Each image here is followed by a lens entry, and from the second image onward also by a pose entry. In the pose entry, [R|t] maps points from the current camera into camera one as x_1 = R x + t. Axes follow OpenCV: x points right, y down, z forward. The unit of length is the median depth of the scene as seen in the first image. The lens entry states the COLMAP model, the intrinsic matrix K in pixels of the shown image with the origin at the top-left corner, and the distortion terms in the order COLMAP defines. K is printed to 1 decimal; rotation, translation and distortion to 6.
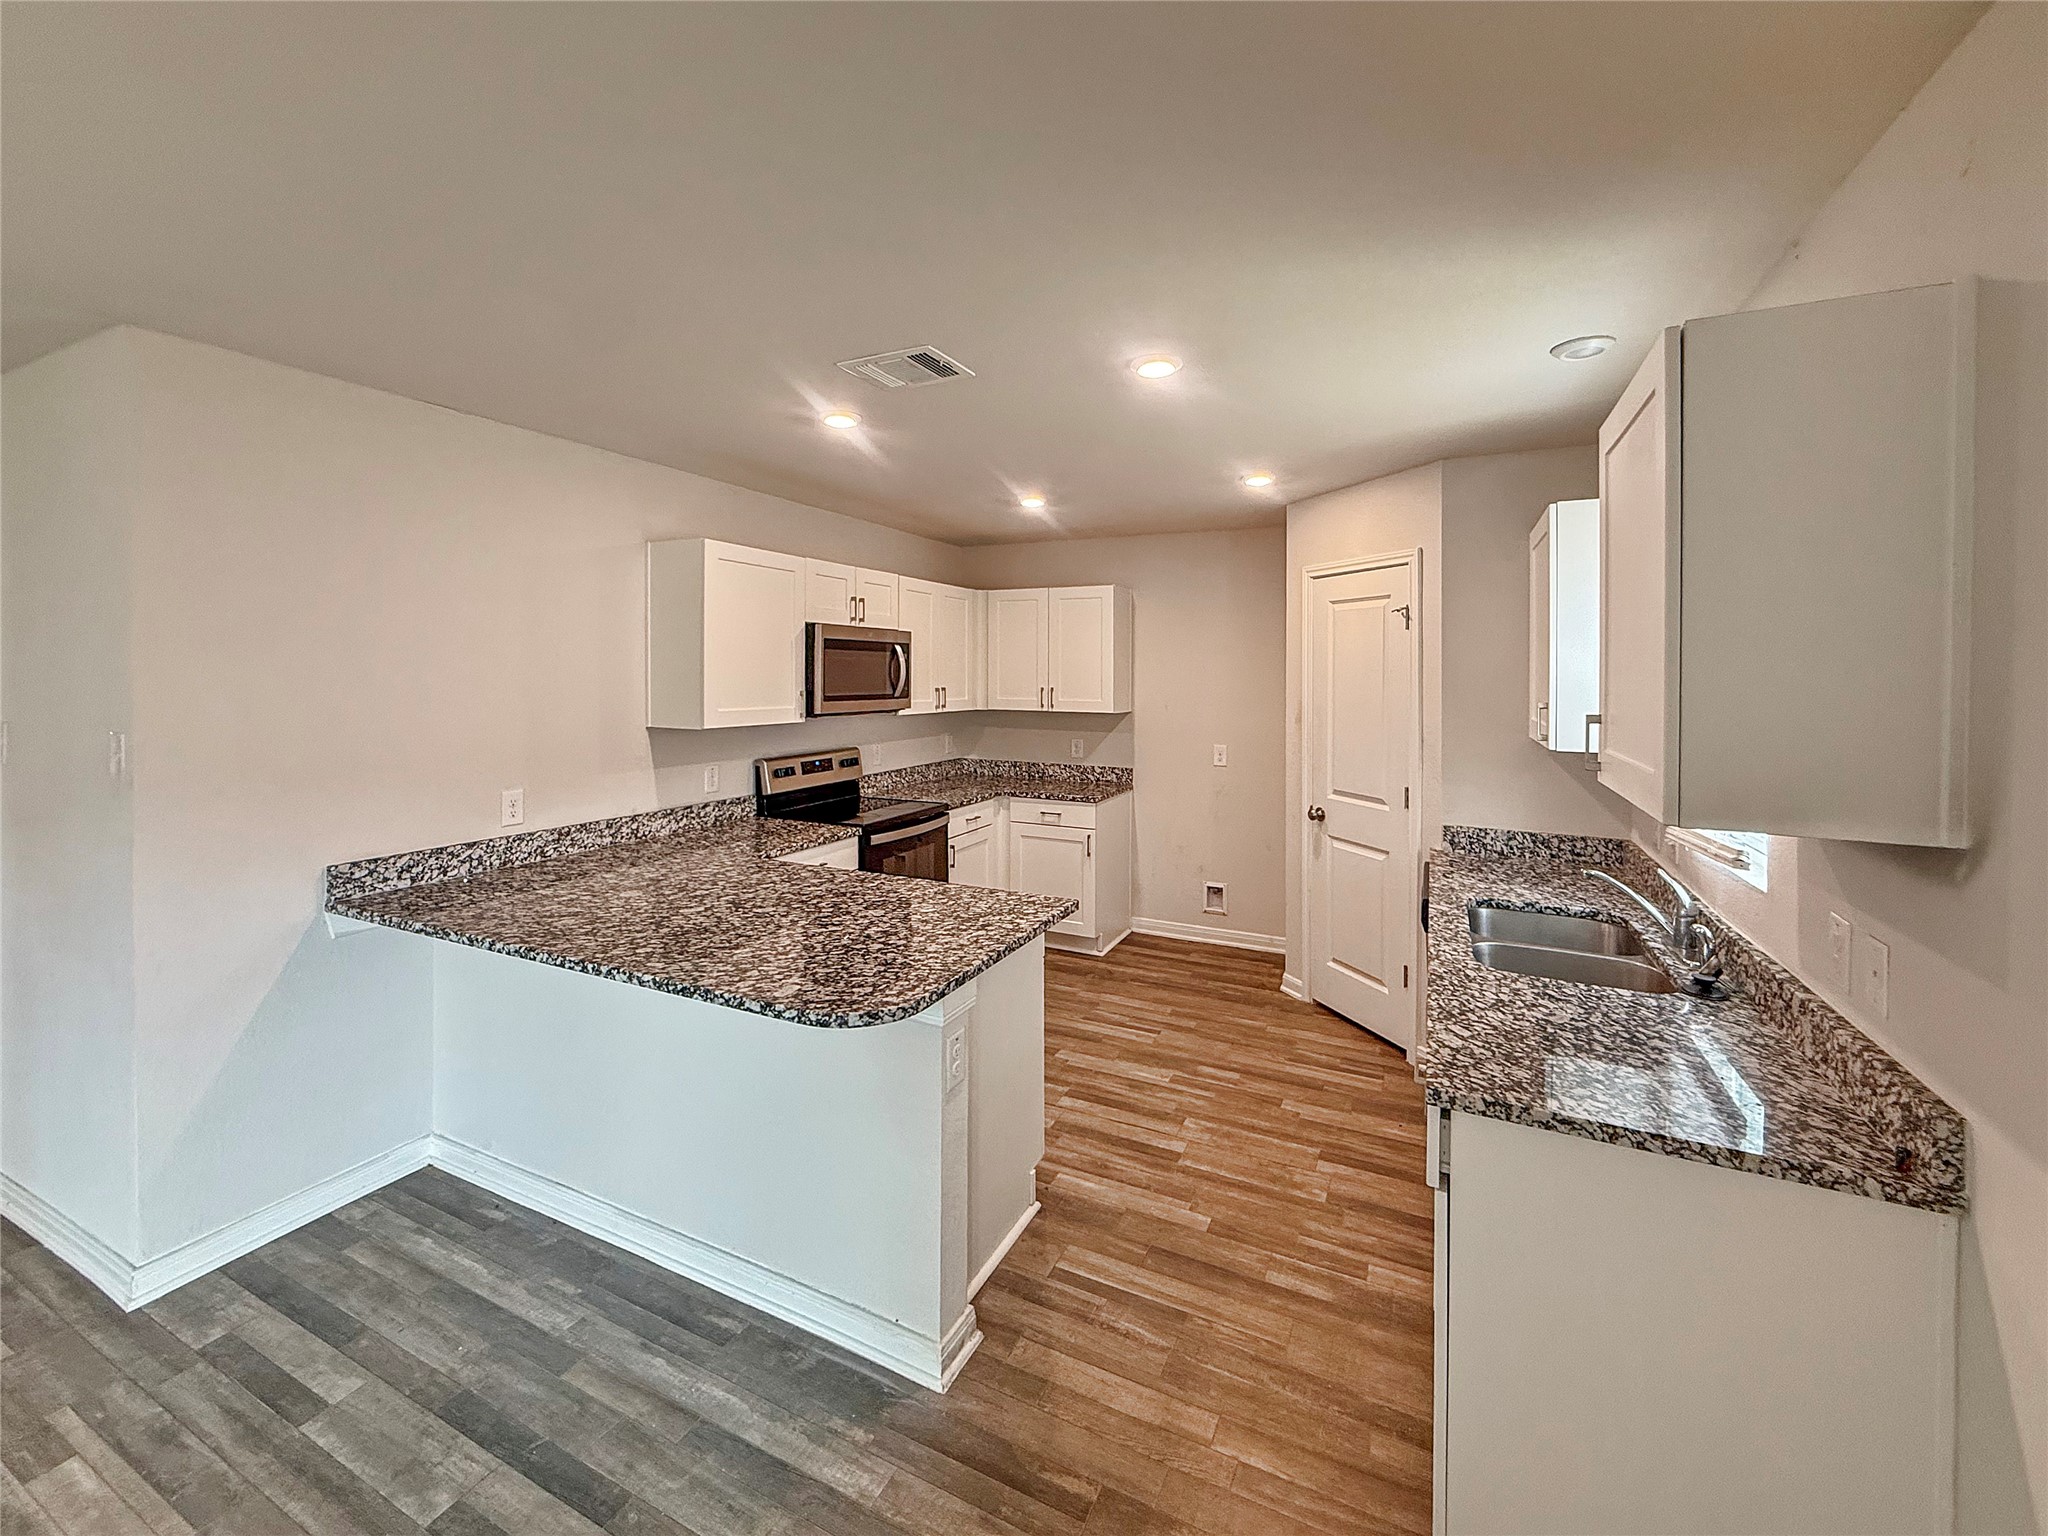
lens RADIAL K [[866.7, 0, 1002.4], [0, 866.7, 754.3], [0, 0, 1]] dist [-0.000506, 0.000135]
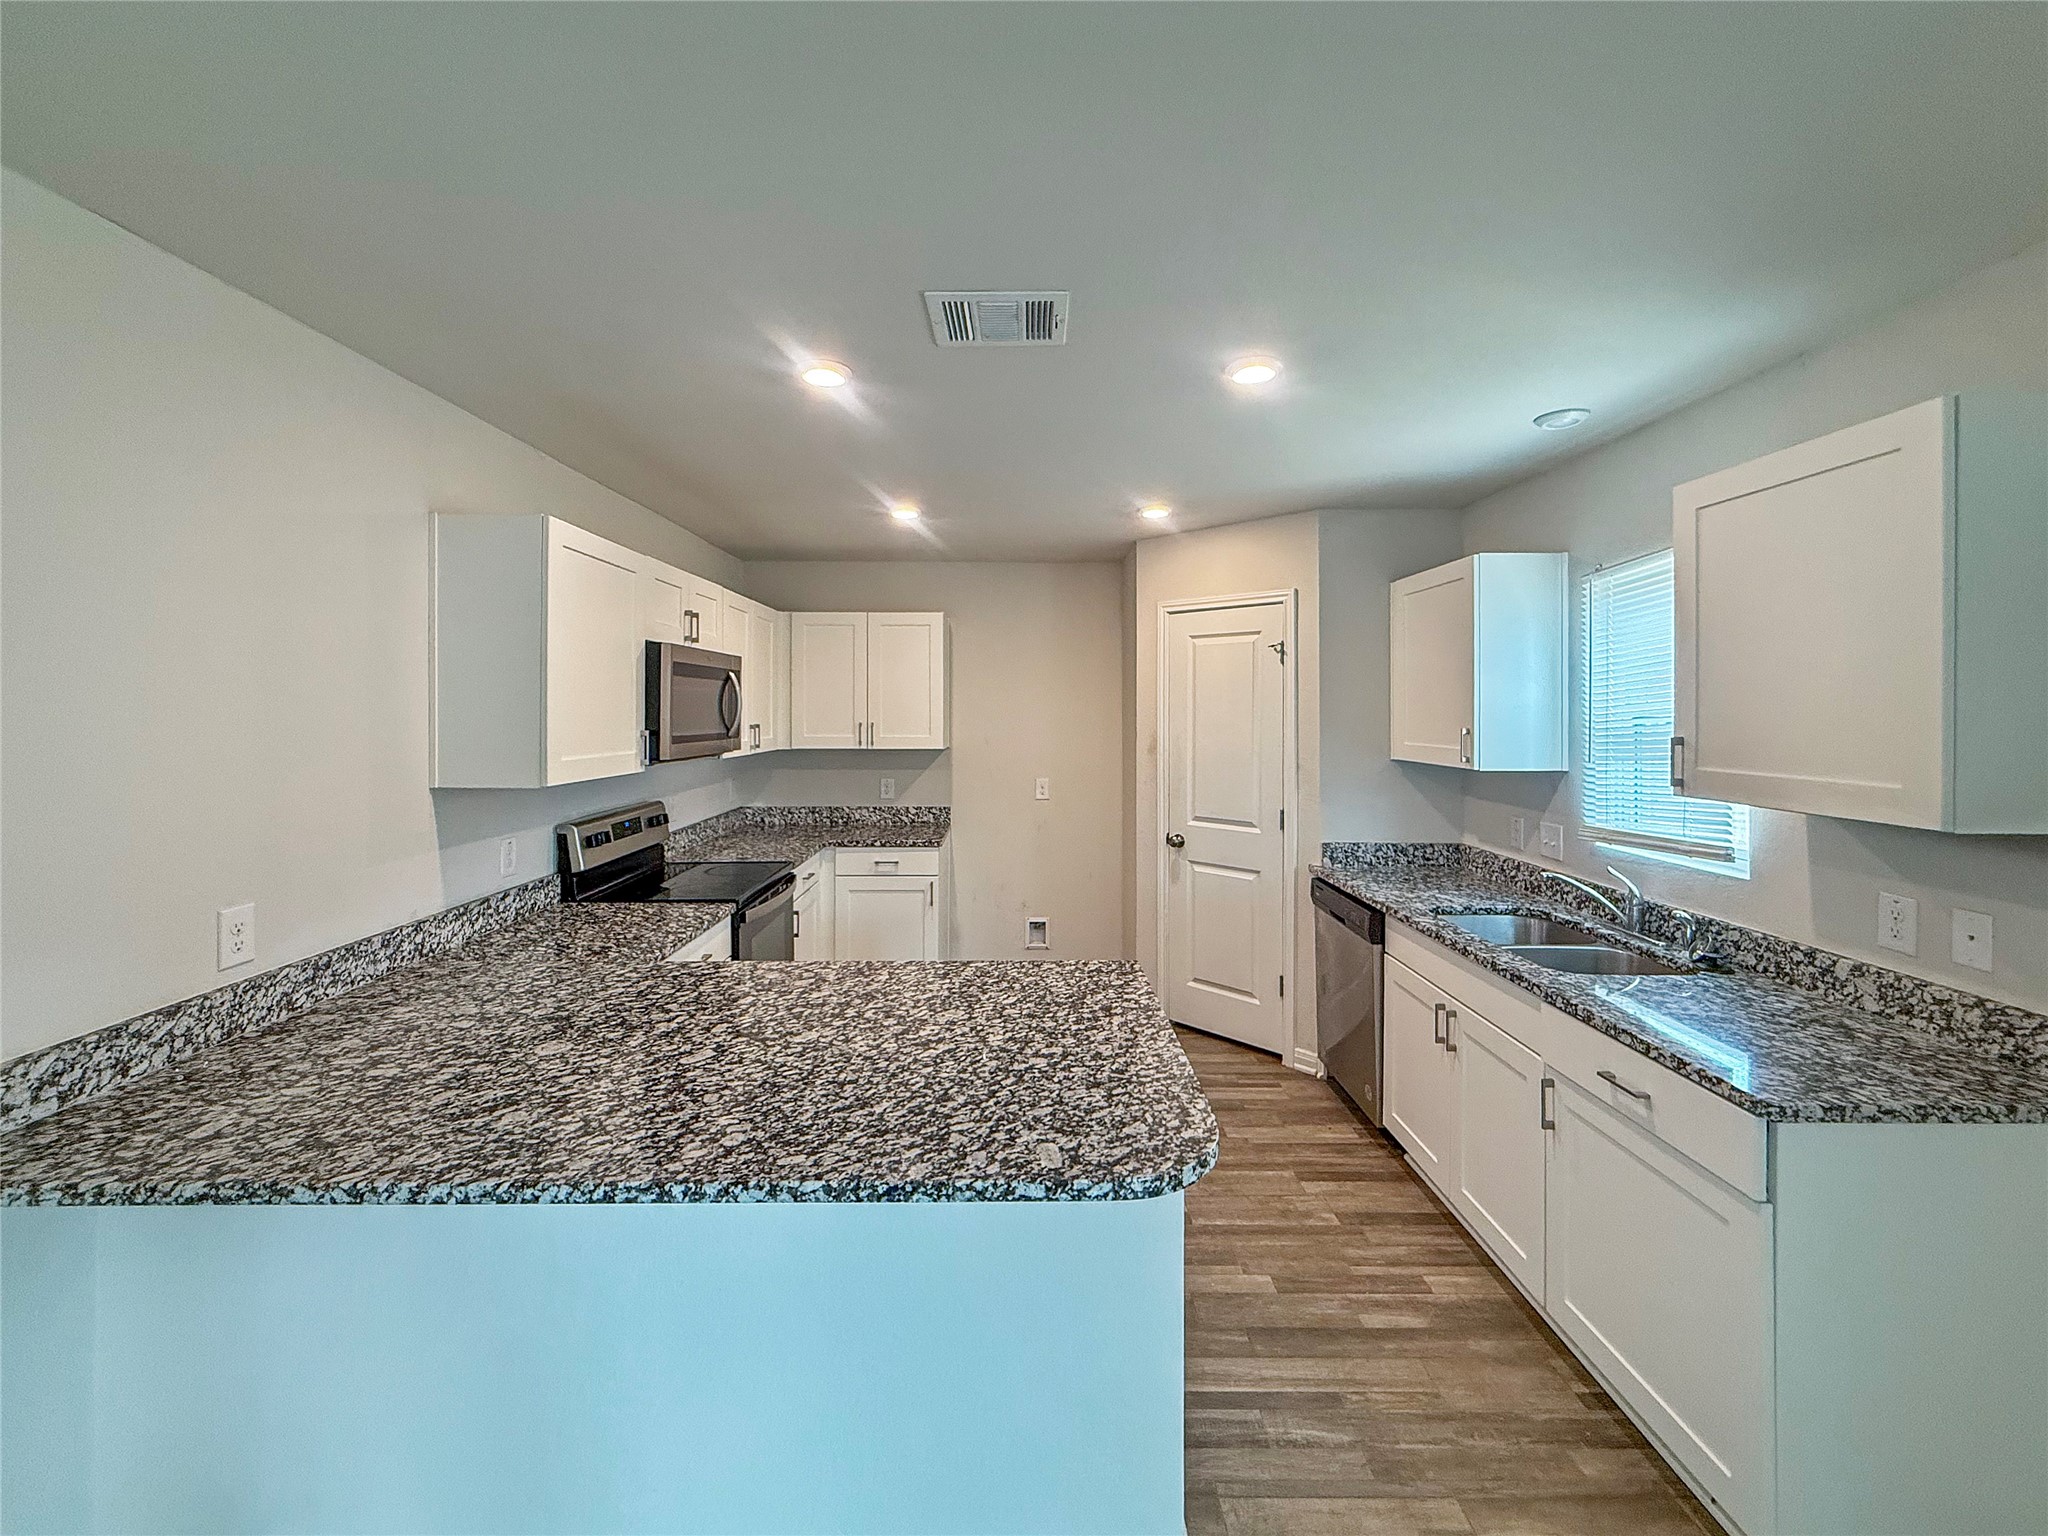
lens RADIAL K [[850.8, 0, 1024.0], [0, 850.8, 768.0], [0, 0, 1]] dist [-0.000041, 0.000039]
pose [[0.889355, -0.037444, 0.455681, -0.317690], [0.047900, 0.998787, -0.011415, -0.018490], [-0.454701, 0.031979, 0.890070, 0.215824]]
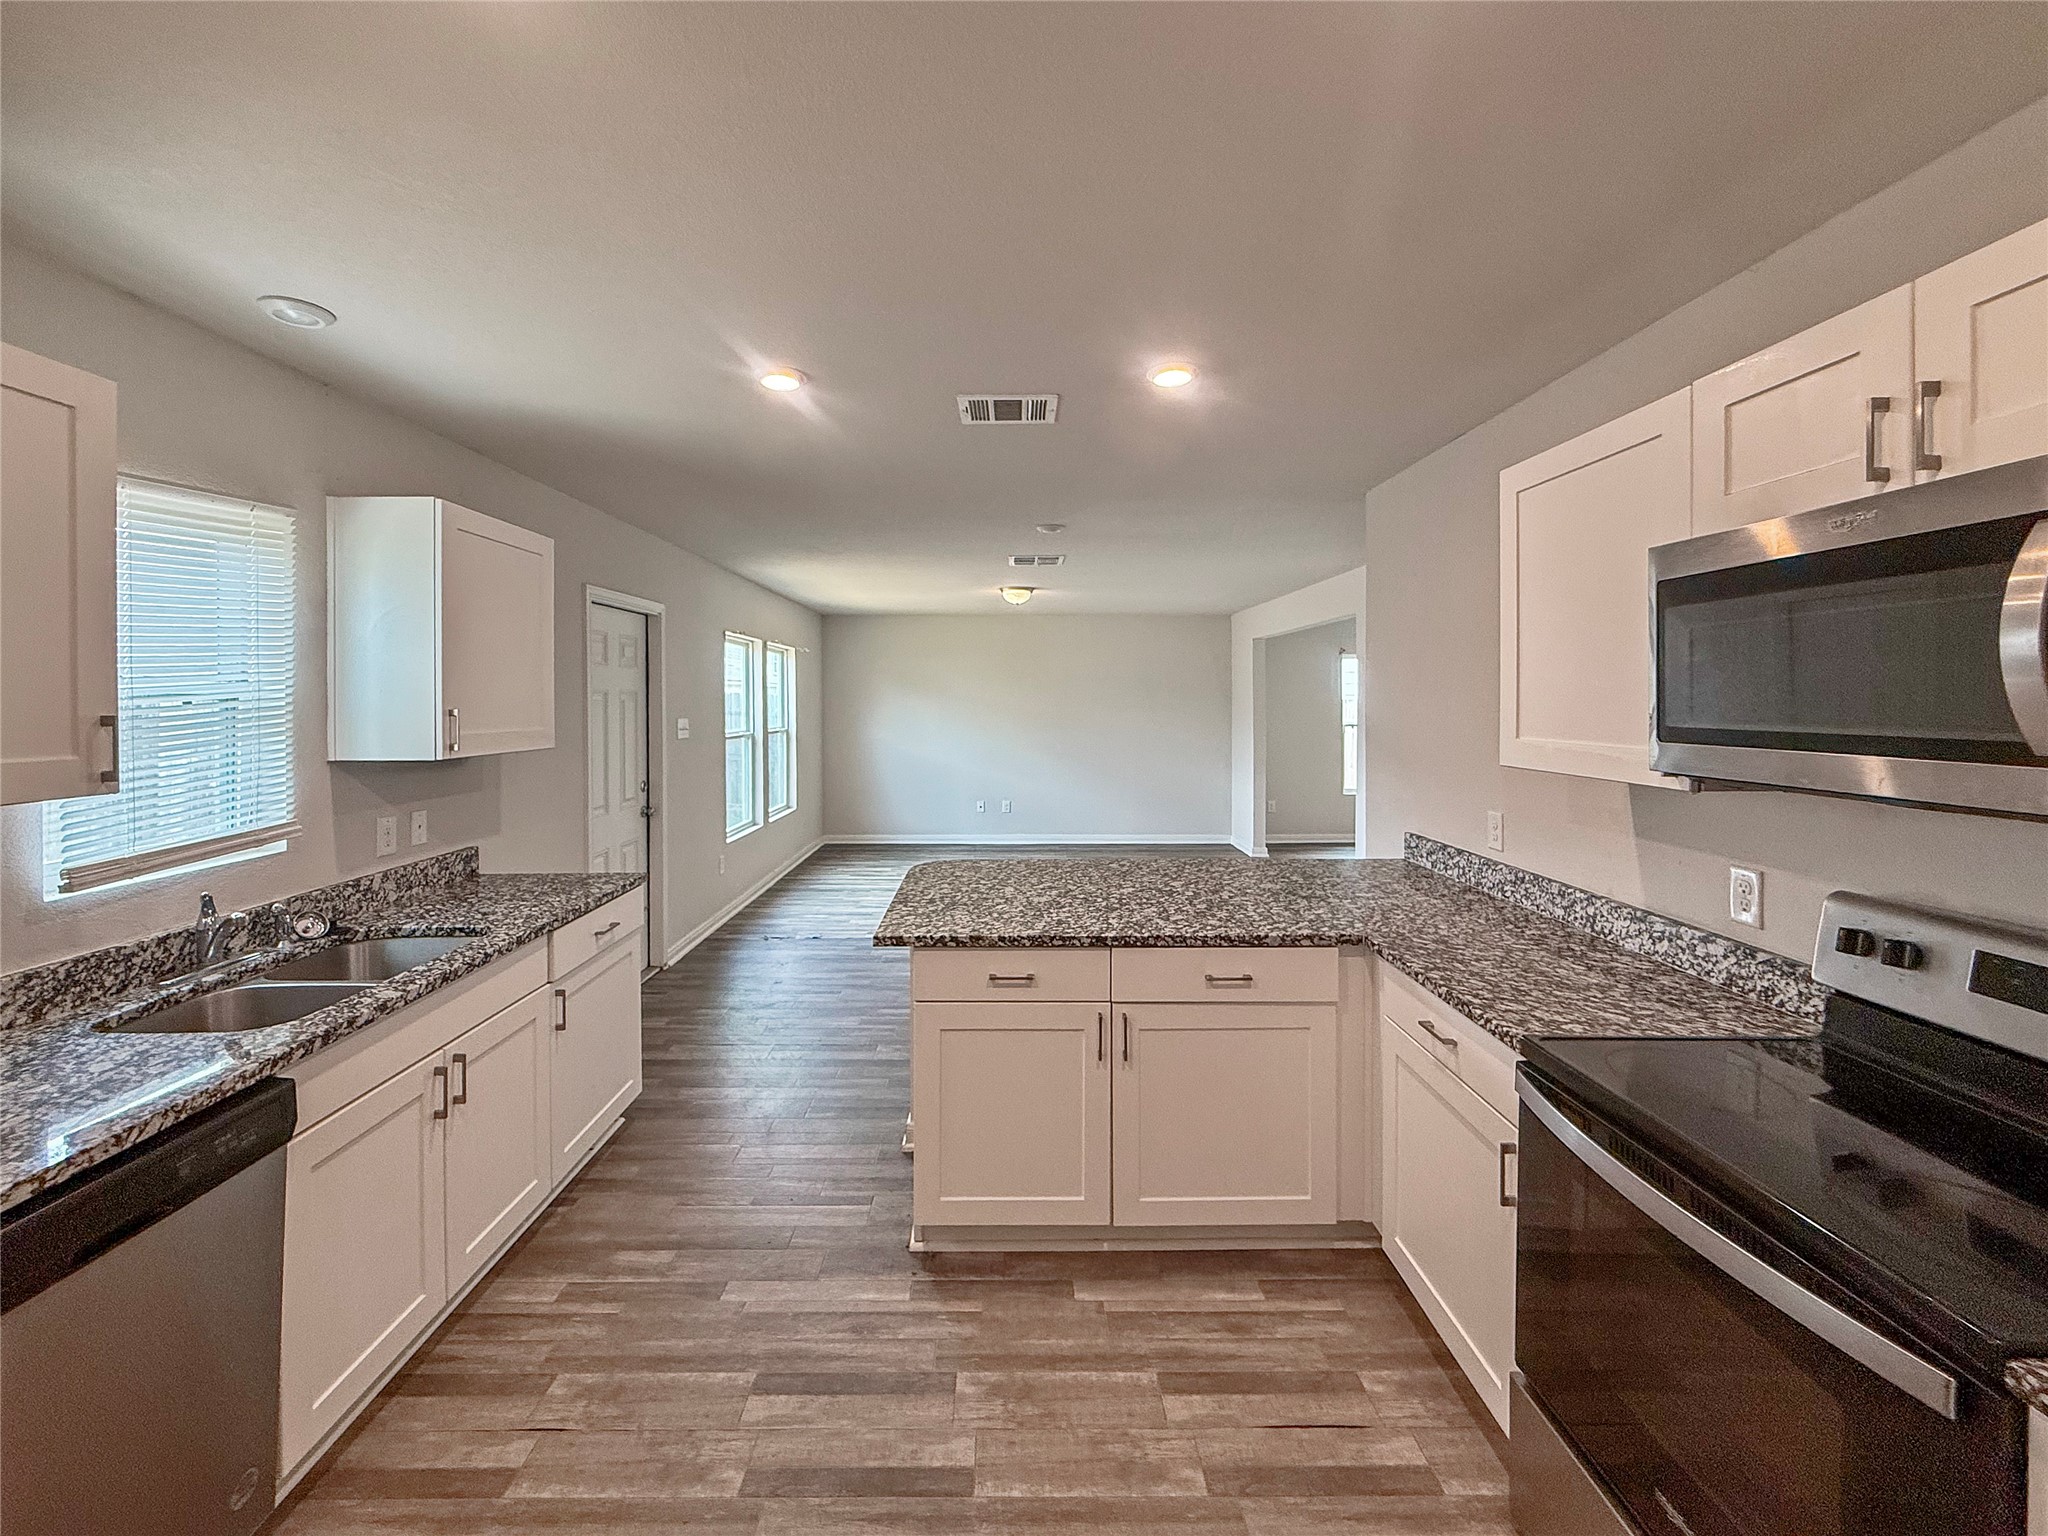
lens RADIAL K [[838.2, 0, 993.9], [0, 838.2, 755.0], [0, 0, 1]] dist [0.000562, 0.000008]
pose [[-0.898026, 0.024826, -0.439242, 0.276848], [-0.043766, 0.988413, 0.145343, -0.113136], [0.437761, 0.149745, -0.886534, 1.409846]]
